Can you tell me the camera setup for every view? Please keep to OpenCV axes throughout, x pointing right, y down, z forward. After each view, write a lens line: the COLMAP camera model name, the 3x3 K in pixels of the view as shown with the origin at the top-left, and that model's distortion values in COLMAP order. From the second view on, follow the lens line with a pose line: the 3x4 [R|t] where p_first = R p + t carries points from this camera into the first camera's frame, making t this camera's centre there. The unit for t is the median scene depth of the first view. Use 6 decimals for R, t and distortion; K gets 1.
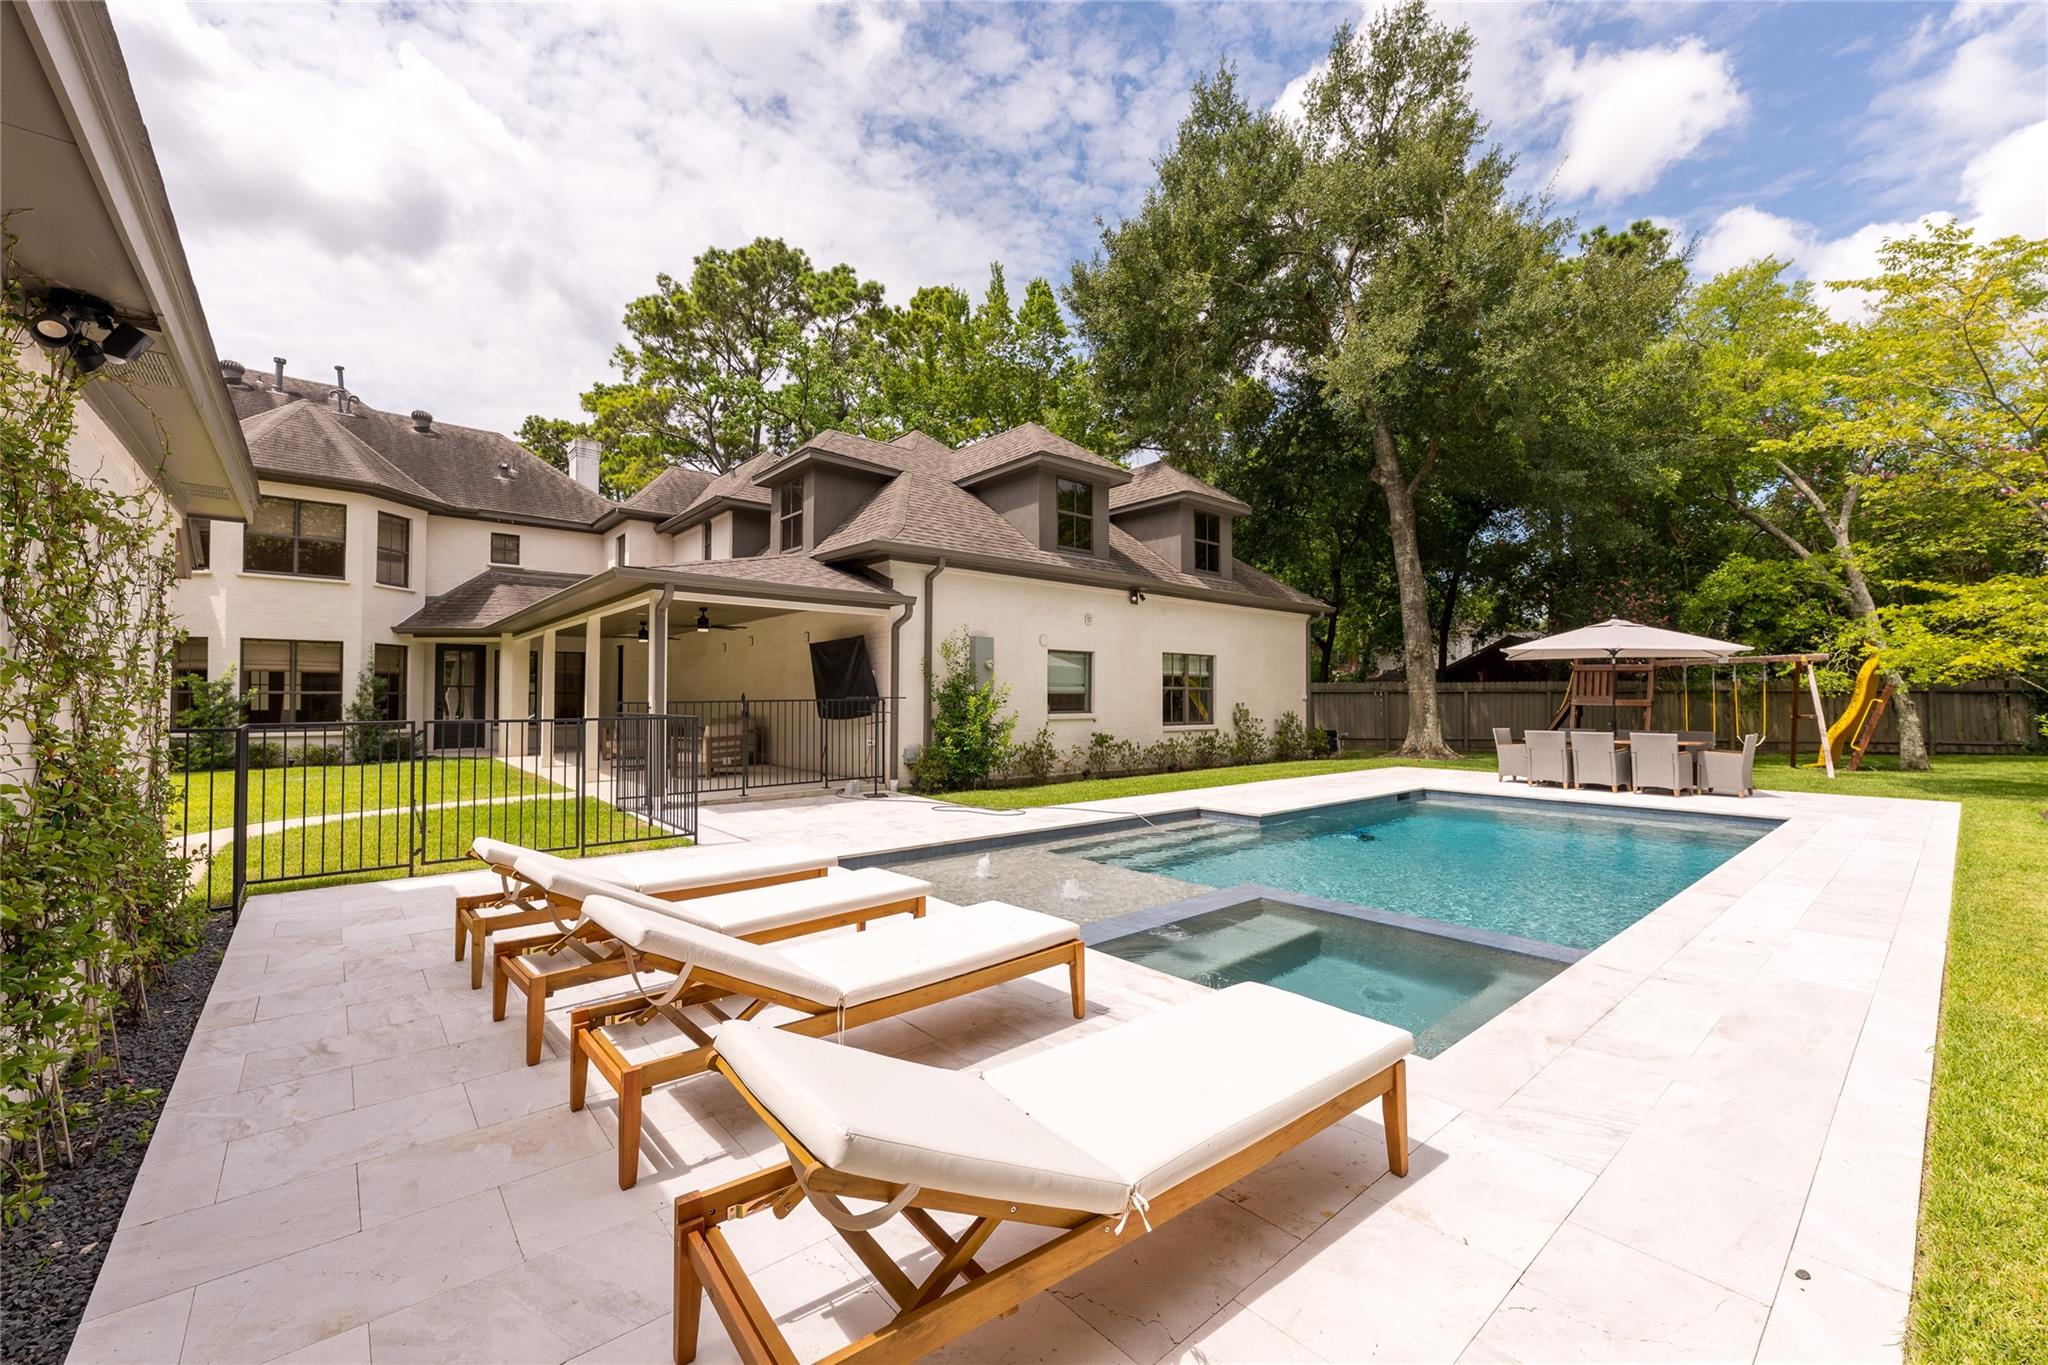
lens RADIAL K [[804.0, 0, 1013.9], [0, 804.0, 680.7], [0, 0, 1]] dist [-0.002017, 0.000194]
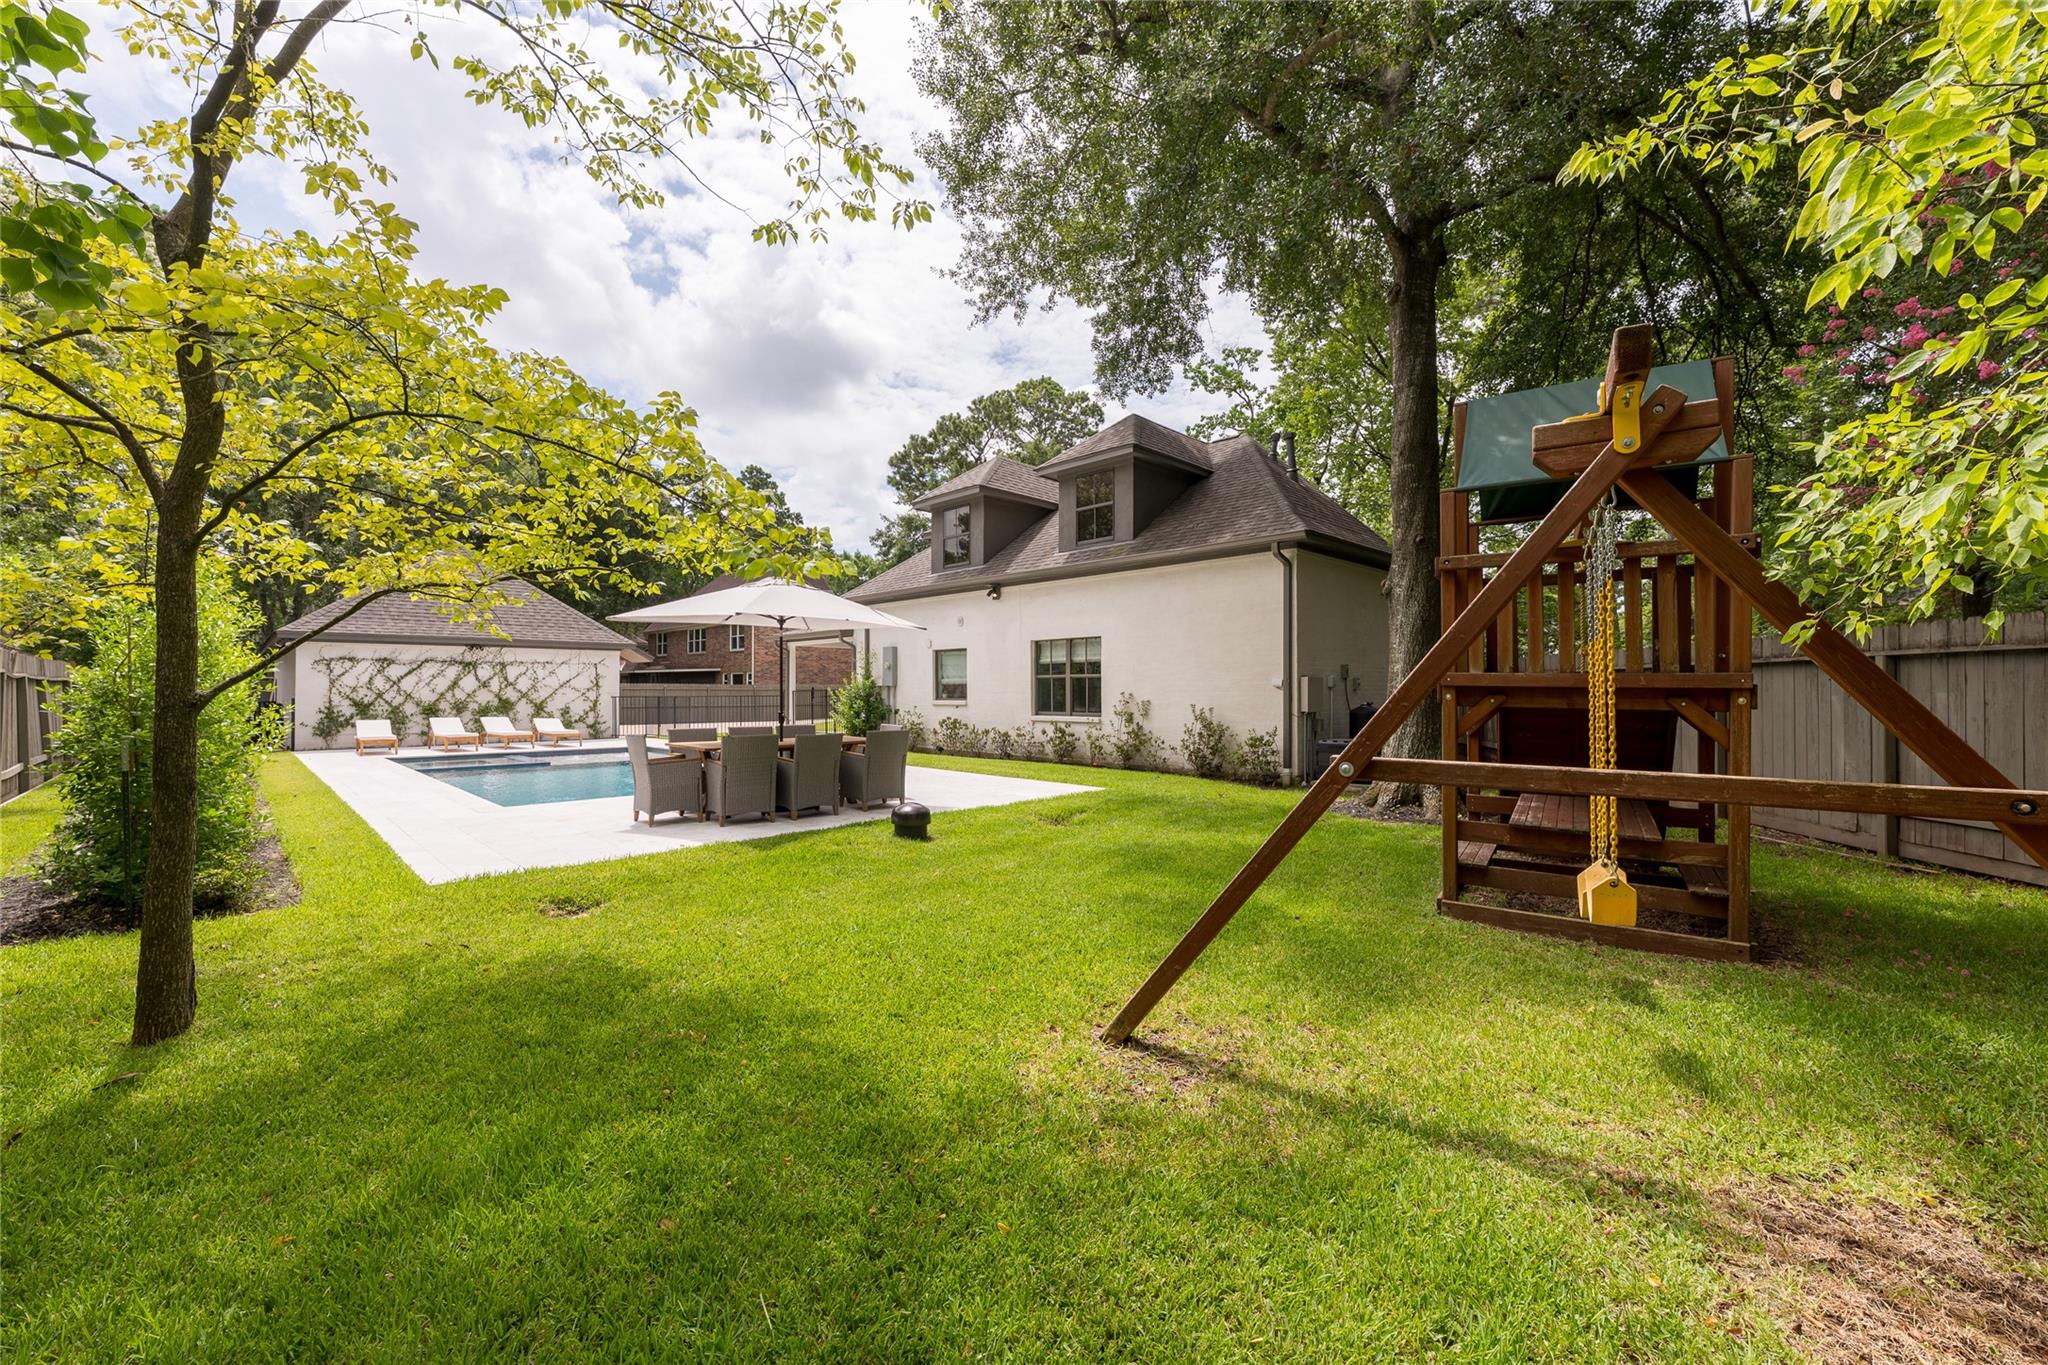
lens RADIAL K [[804.0, 0, 1020.0], [0, 804.0, 678.0], [0, 0, 1]] dist [-0.002017, 0.000194]
pose [[0.061057, -0.016153, -0.998004, 1.887451], [0.021593, 0.999656, -0.014859, 0.039652], [0.997901, -0.020643, 0.061385, 1.491315]]
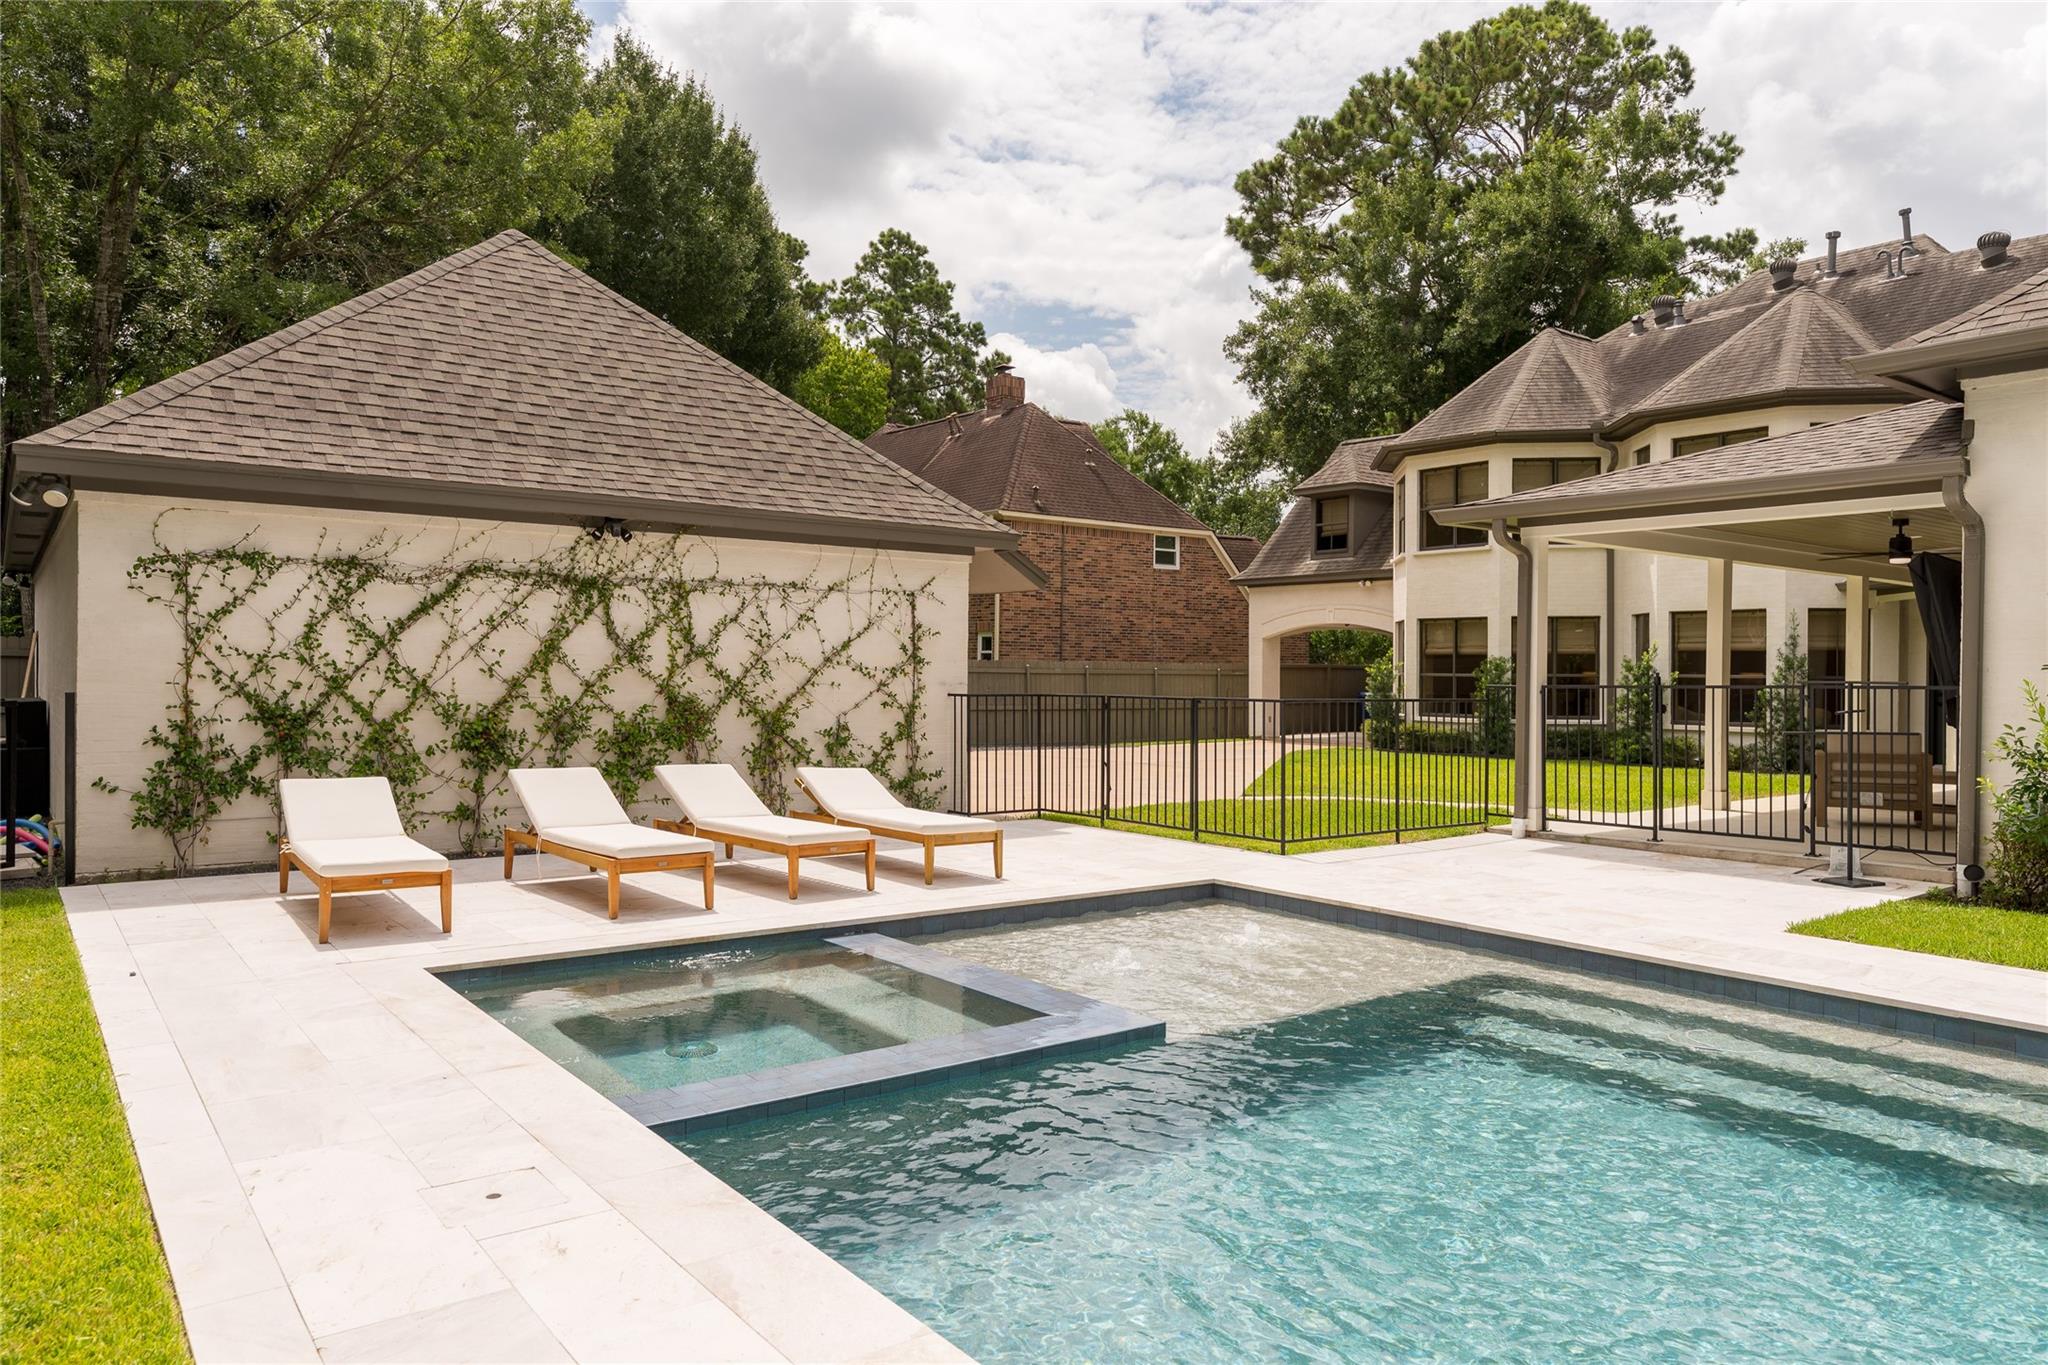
lens RADIAL K [[1369.2, 0, 1022.7], [0, 1369.2, 687.9], [0, 0, 1]] dist [-0.010639, 0.007731]
pose [[-0.079390, 0.010943, -0.996784, 0.404352], [0.006176, 0.999926, 0.010486, 0.005792], [0.996825, -0.005324, -0.079452, 0.331782]]
